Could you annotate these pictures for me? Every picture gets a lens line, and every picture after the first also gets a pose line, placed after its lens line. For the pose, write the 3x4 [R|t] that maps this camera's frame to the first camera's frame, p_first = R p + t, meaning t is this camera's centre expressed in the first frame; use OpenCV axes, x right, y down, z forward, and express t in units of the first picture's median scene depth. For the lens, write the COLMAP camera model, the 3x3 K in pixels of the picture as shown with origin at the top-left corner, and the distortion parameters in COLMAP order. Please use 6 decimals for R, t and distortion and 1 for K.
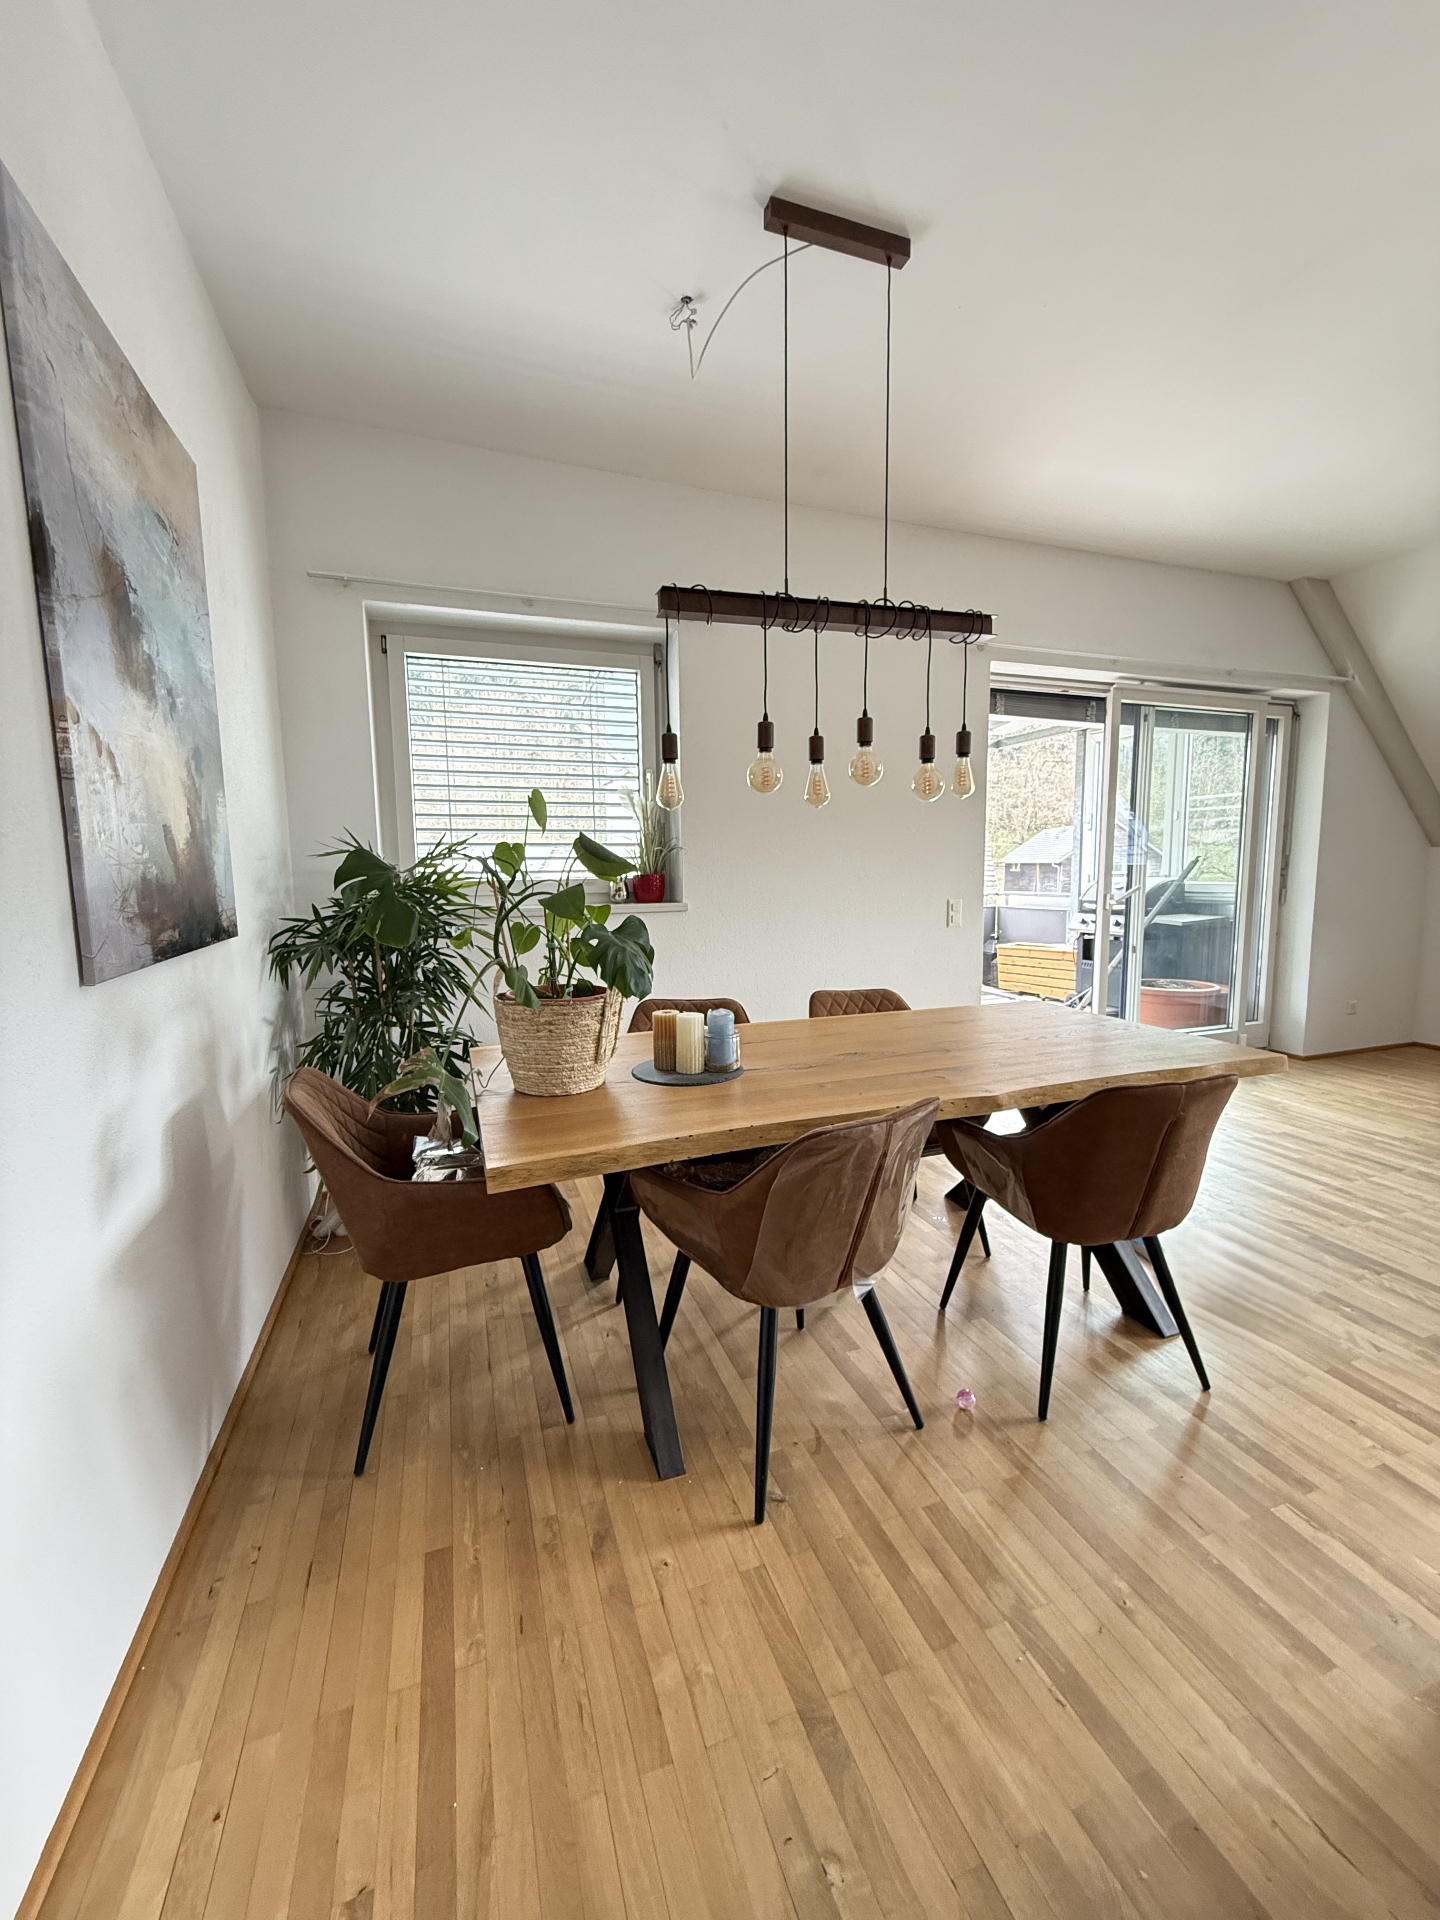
lens RADIAL K [[763.4, 0, 720.0], [0, 763.4, 960.0], [0, 0, 1]] dist [-0.000665, -0.000141]
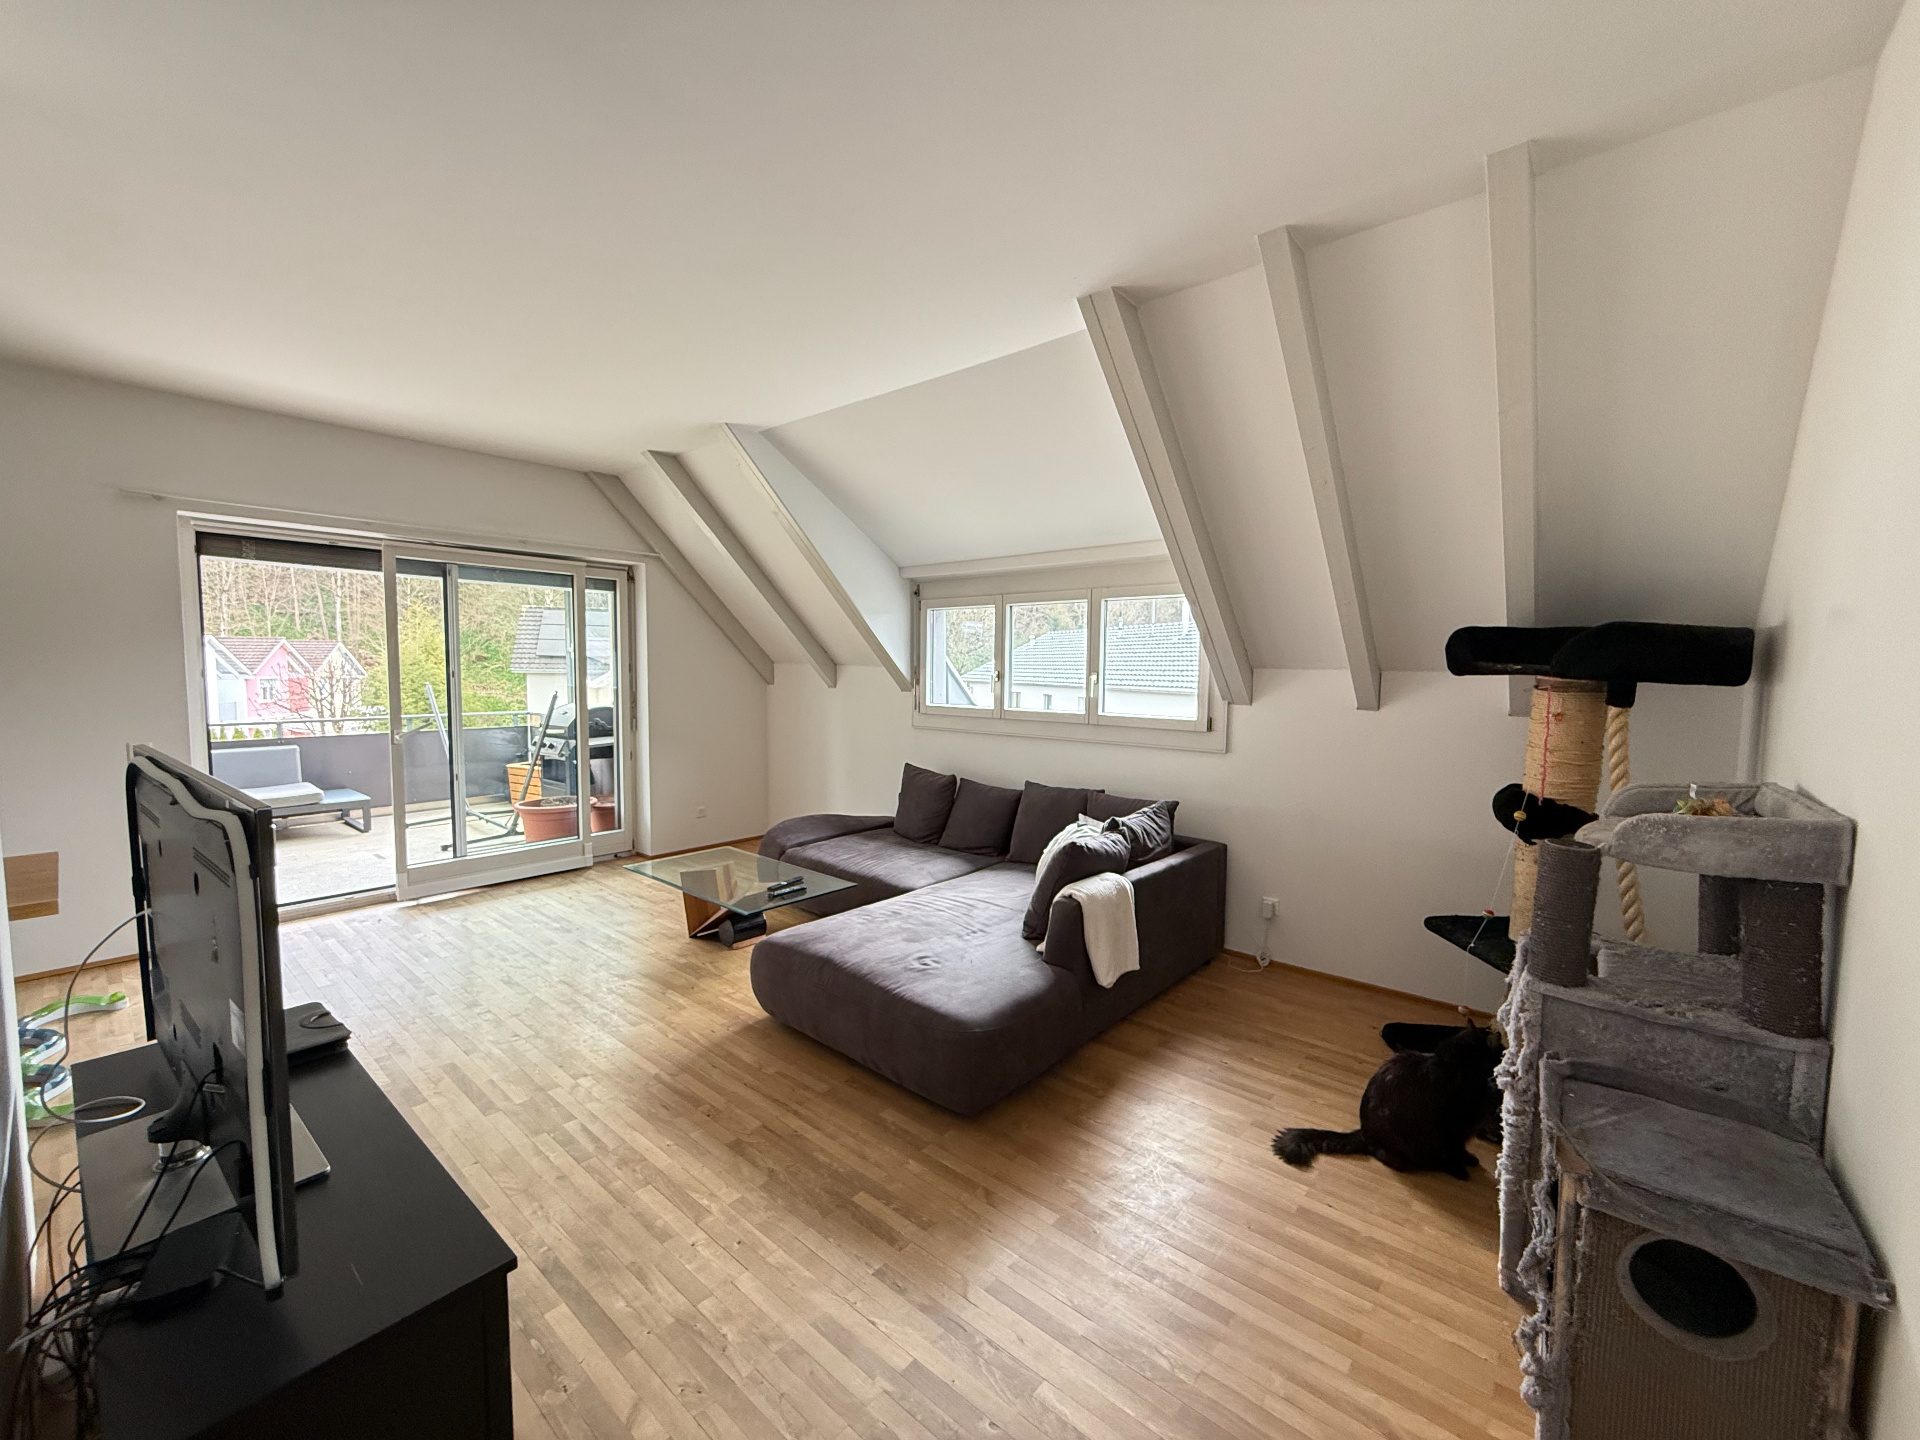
lens RADIAL K [[763.4, 0, 960.0], [0, 763.4, 720.0], [0, 0, 1]] dist [-0.000665, -0.000141]
pose [[0.866693, -0.005060, 0.498816, 0.600150], [0.030108, 0.998656, -0.042183, -0.024914], [-0.497933, 0.051578, 0.865681, -0.314585]]
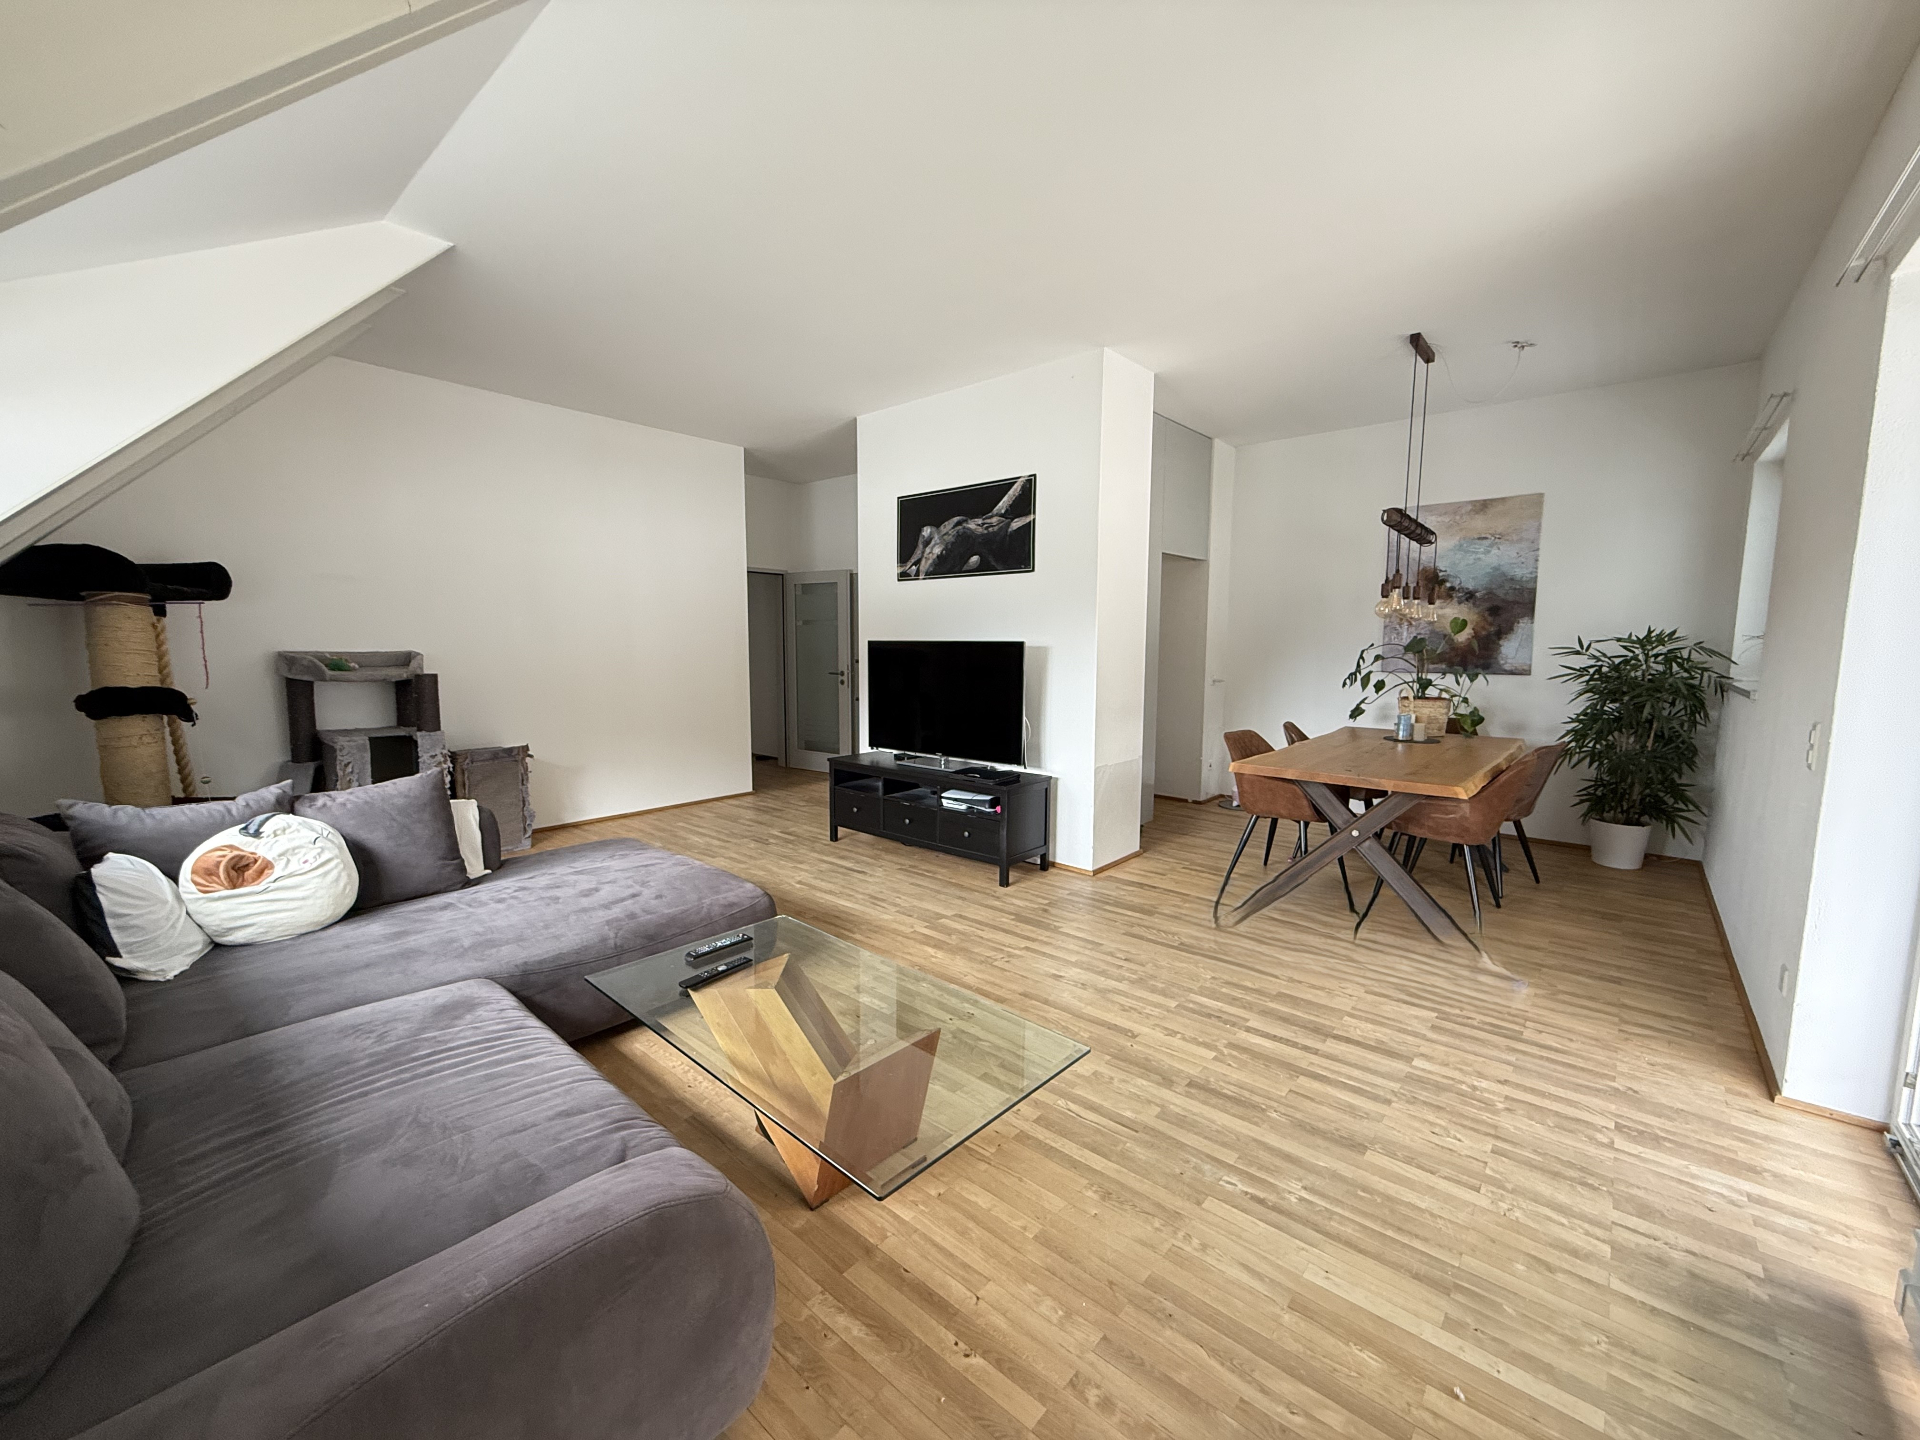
lens RADIAL K [[763.4, 0, 960.0], [0, 763.4, 720.0], [0, 0, 1]] dist [-0.000665, -0.000141]
pose [[-0.869525, 0.071033, -0.488754, 0.942376], [-0.042847, 0.975023, 0.217932, -0.141512], [0.492026, 0.210439, -0.844764, 0.954618]]
